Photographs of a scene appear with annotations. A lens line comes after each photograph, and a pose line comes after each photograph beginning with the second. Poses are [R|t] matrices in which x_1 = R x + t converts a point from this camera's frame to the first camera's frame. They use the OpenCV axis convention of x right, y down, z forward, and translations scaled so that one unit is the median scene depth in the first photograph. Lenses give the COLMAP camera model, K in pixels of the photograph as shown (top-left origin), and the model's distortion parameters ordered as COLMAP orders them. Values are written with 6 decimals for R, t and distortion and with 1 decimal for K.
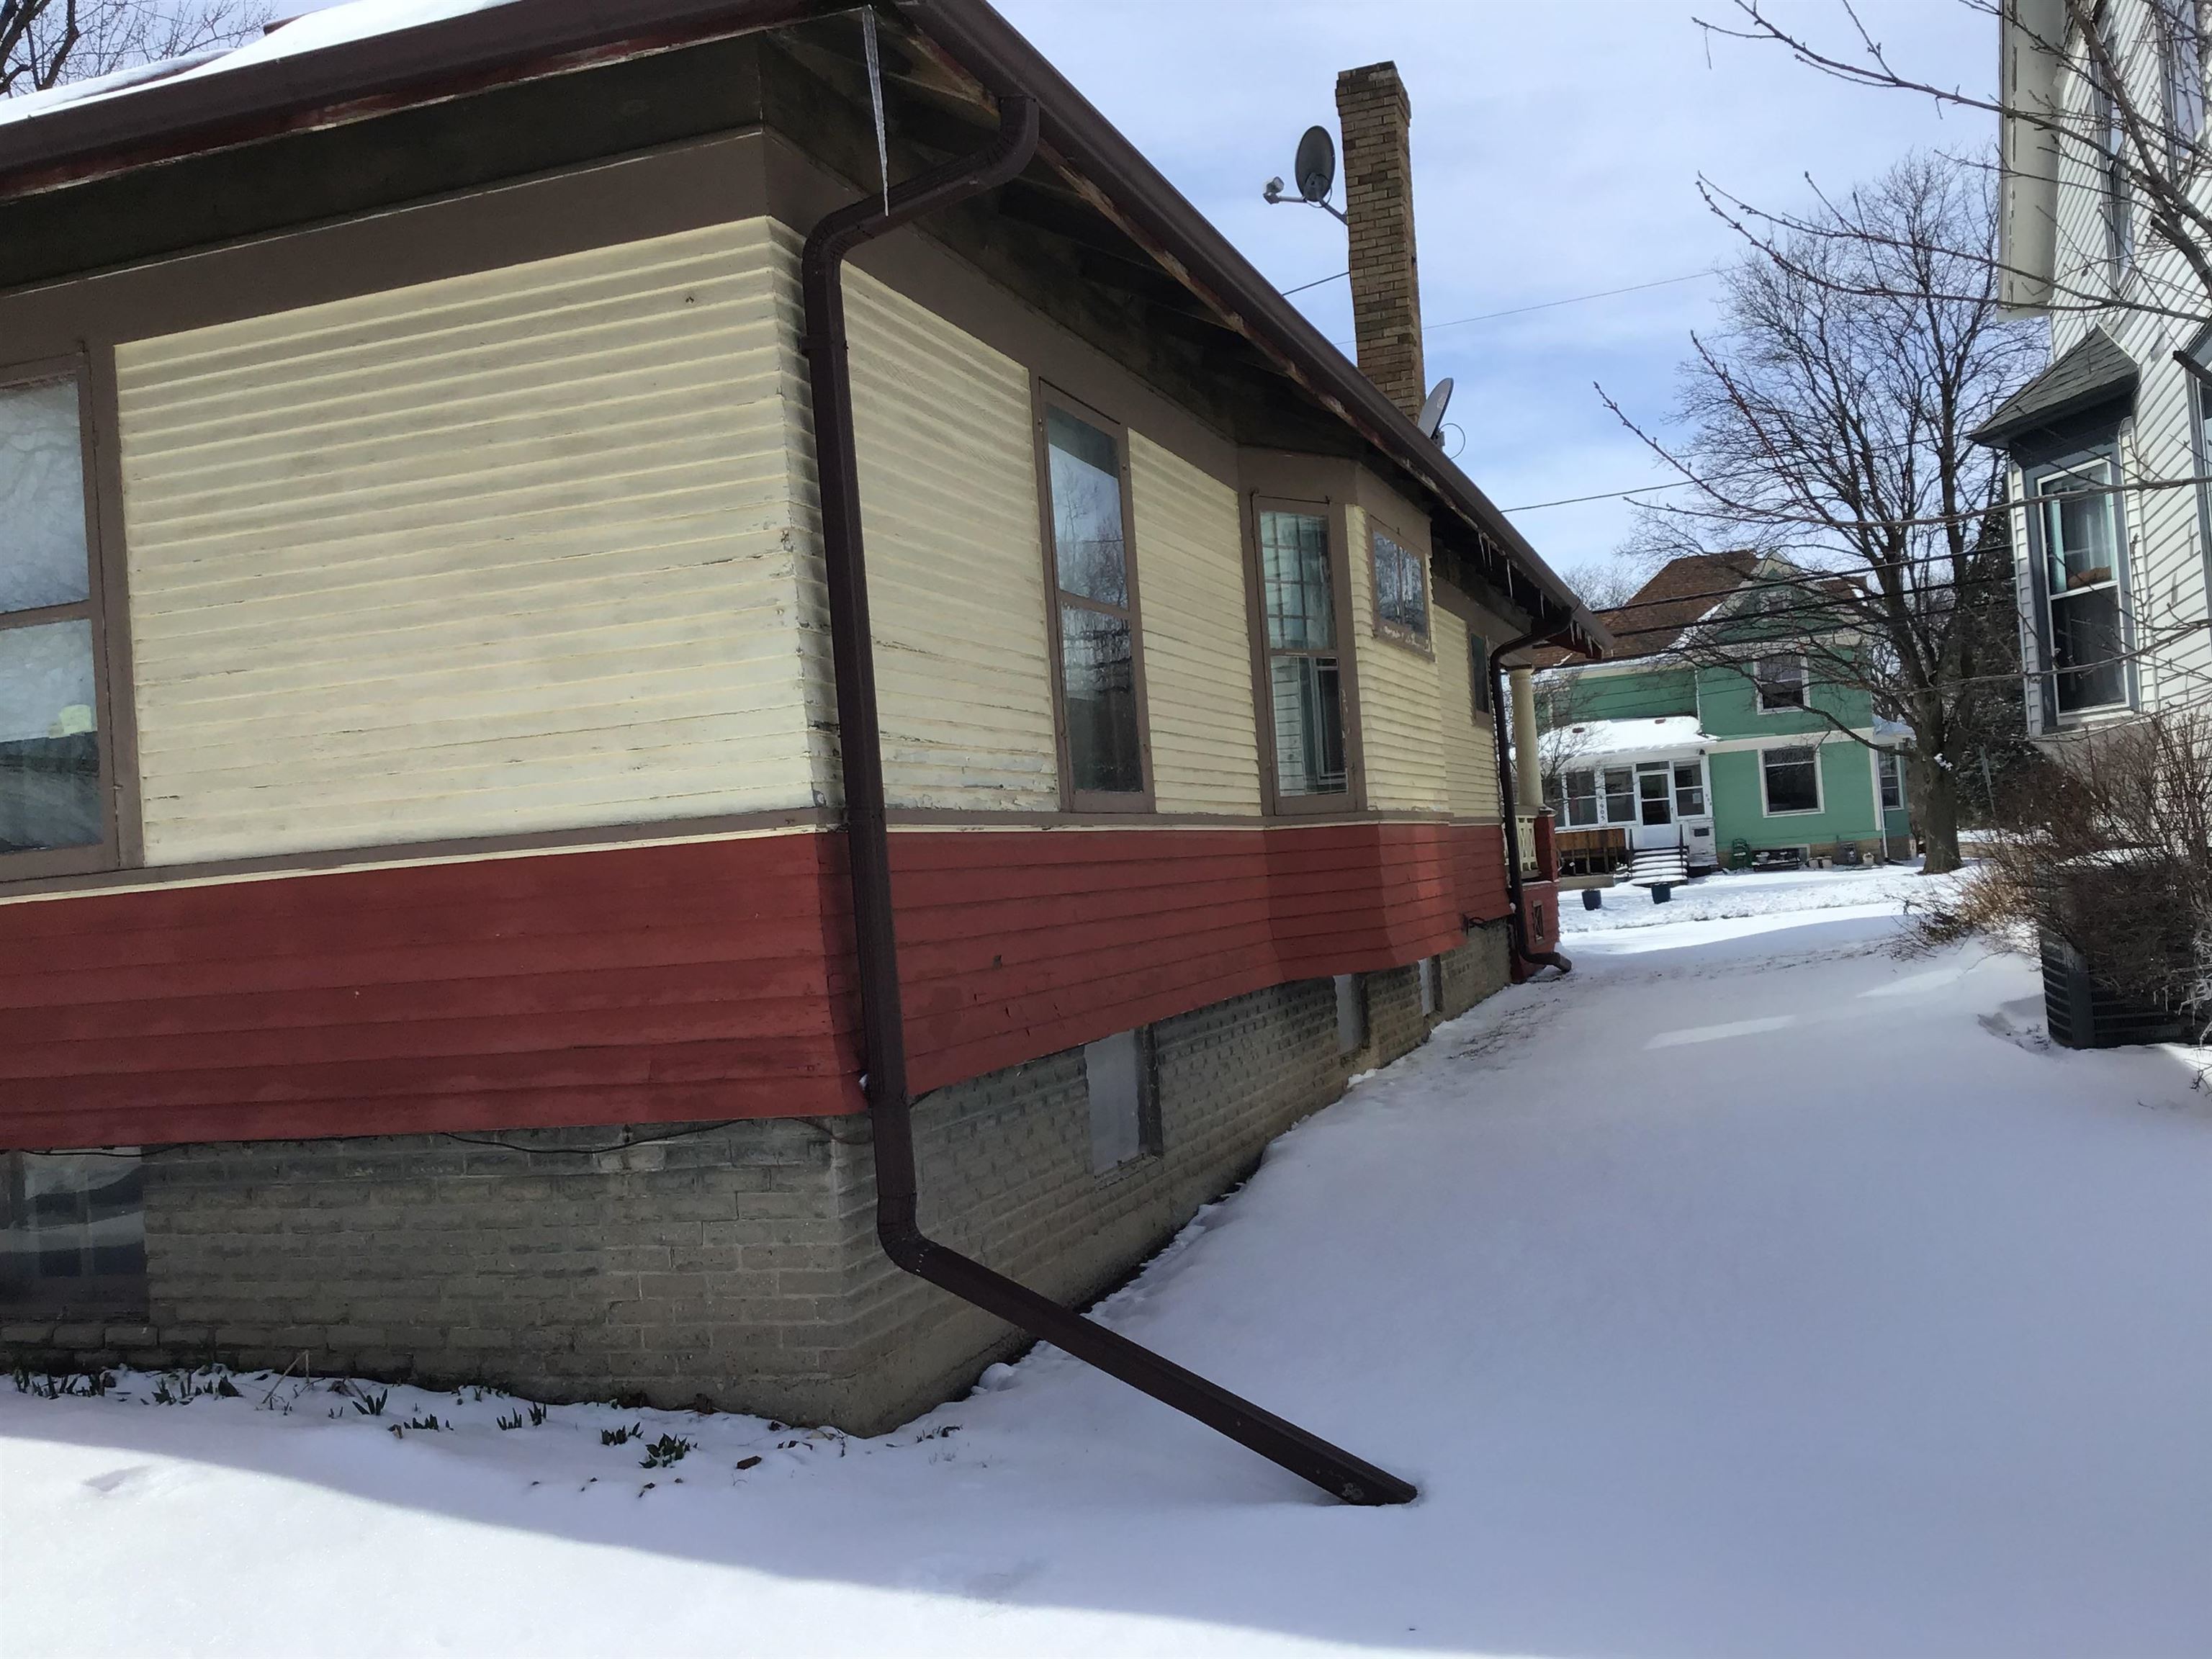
lens RADIAL K [[1992.9, 0, 1102.6], [0, 1992.9, 831.9], [0, 0, 1]] dist [0.169775, -0.332795]
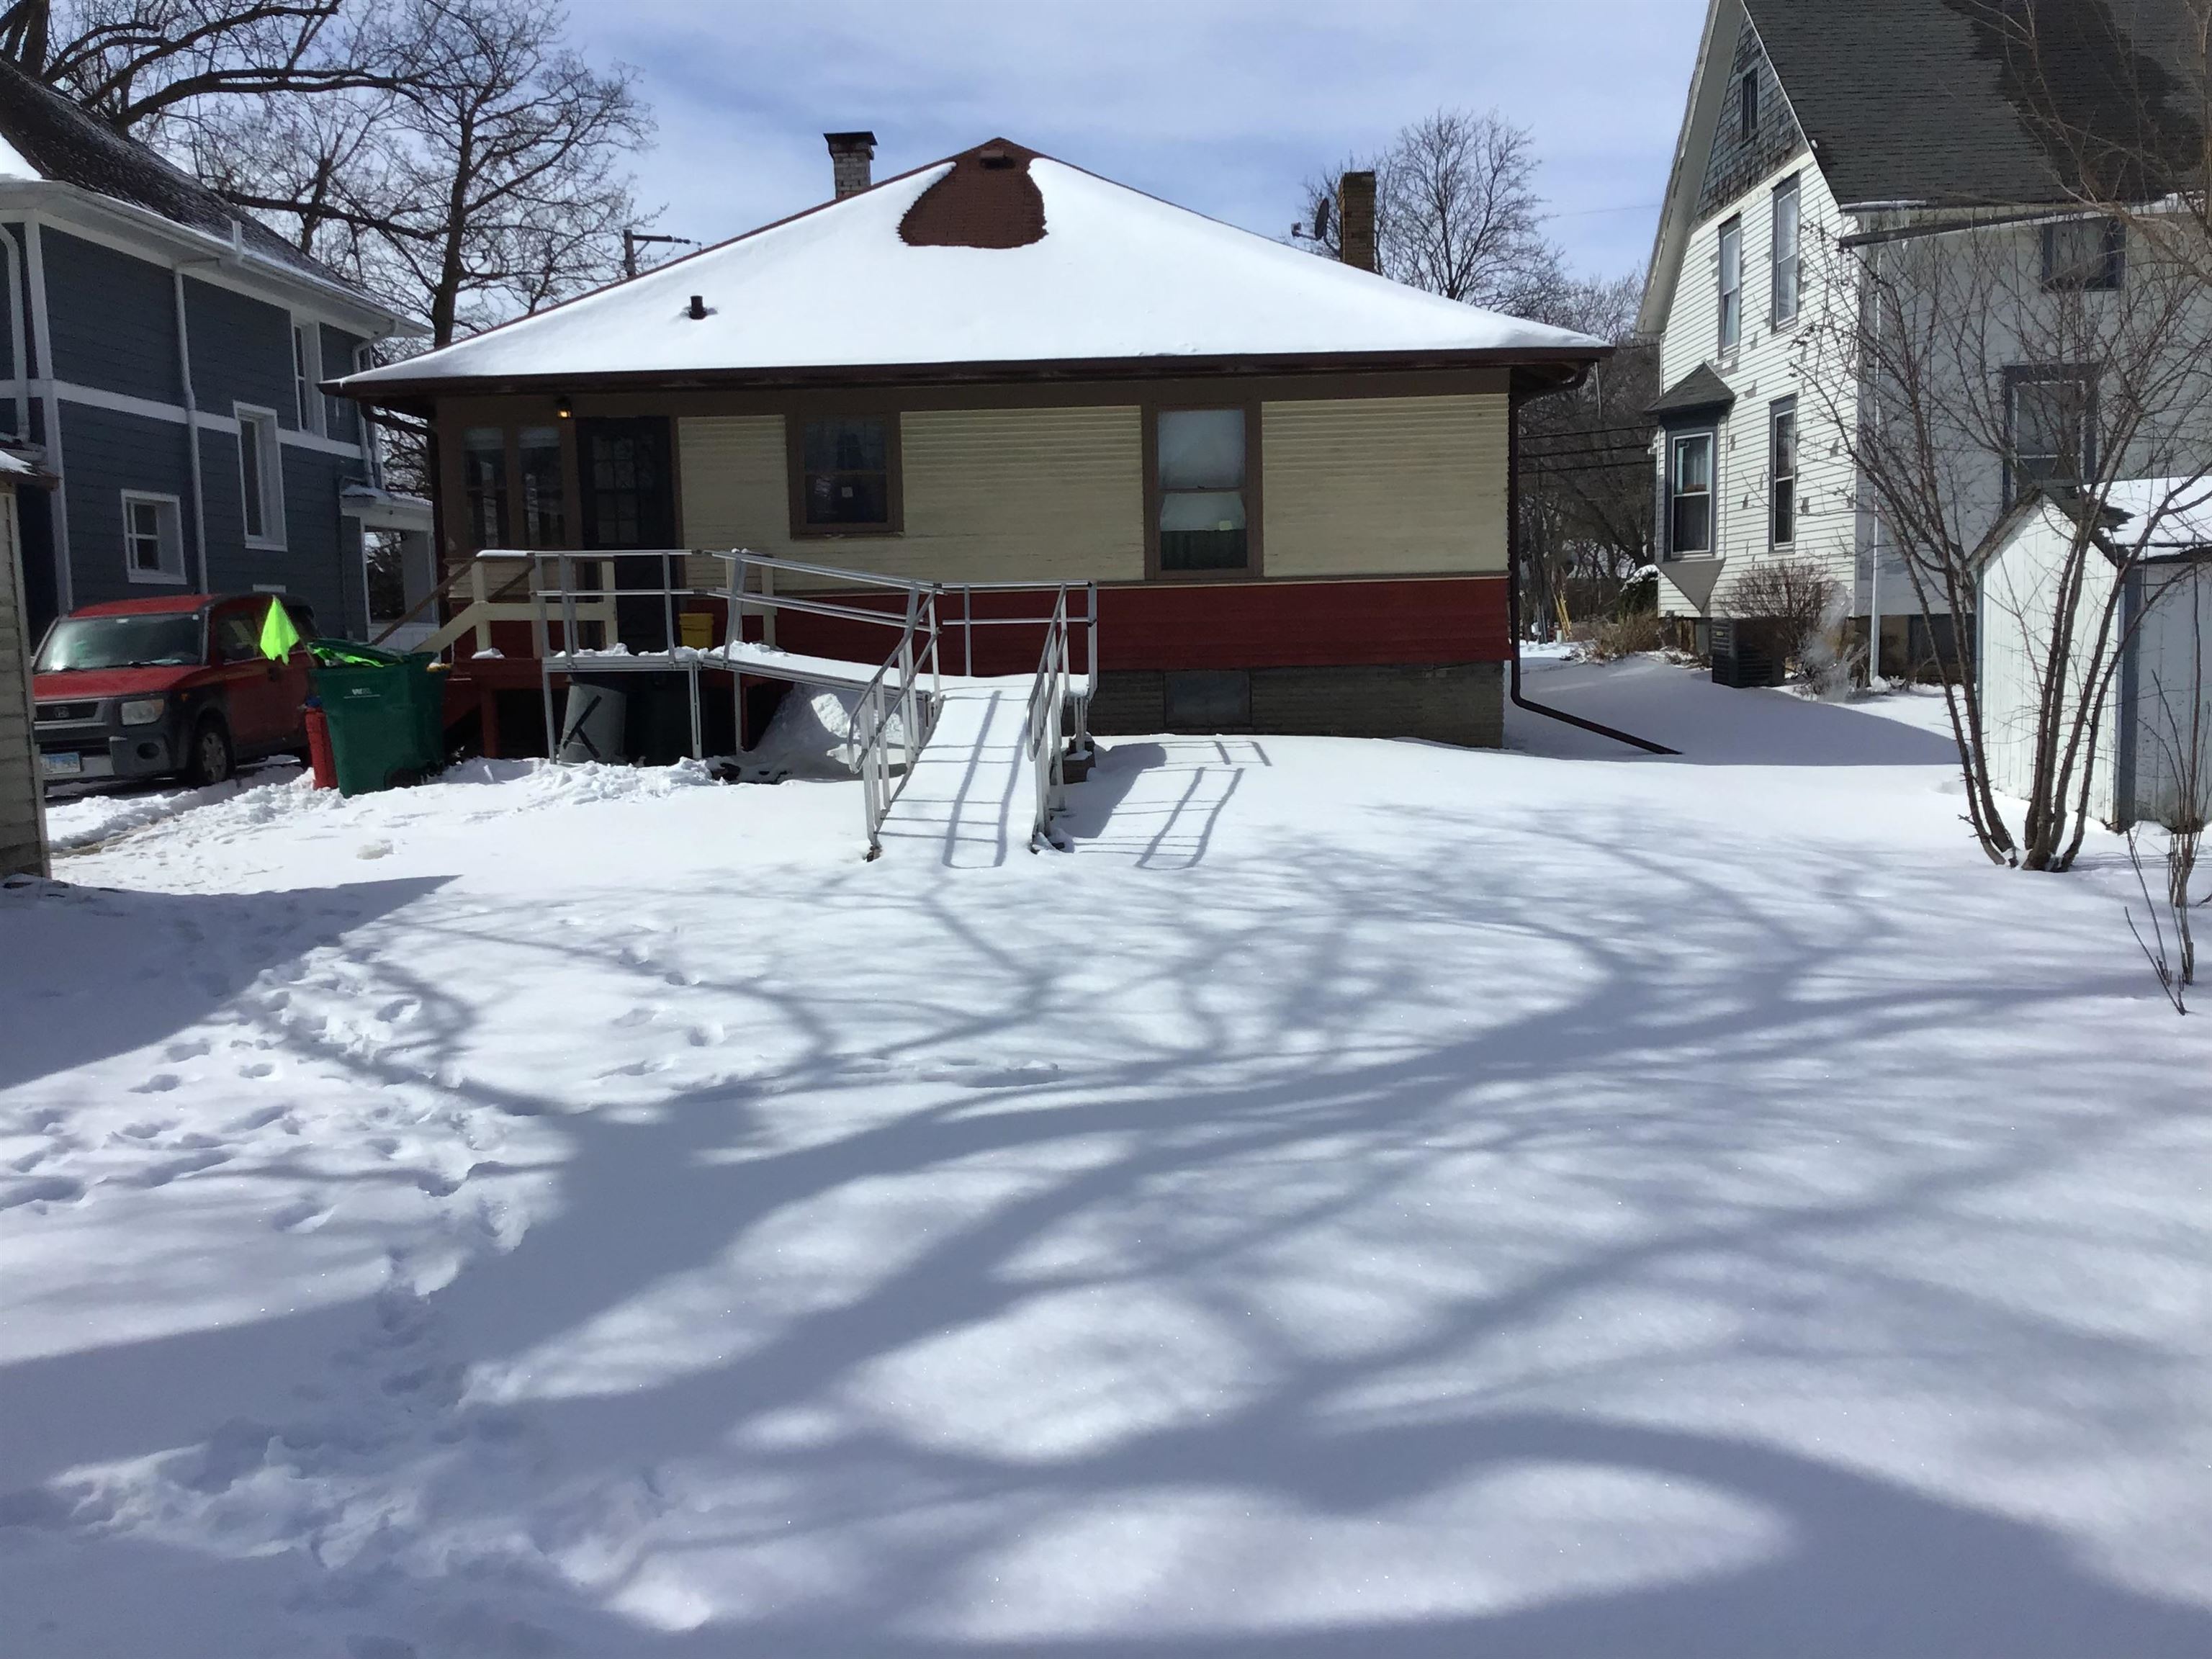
lens RADIAL K [[1992.9, 0, 1102.6], [0, 1992.9, 831.9], [0, 0, 1]] dist [0.169775, -0.332795]
pose [[0.949385, 0.018554, 0.313565, -1.141276], [-0.053734, 0.993132, 0.103927, 0.068205], [-0.309483, -0.115516, 0.943862, -1.270476]]
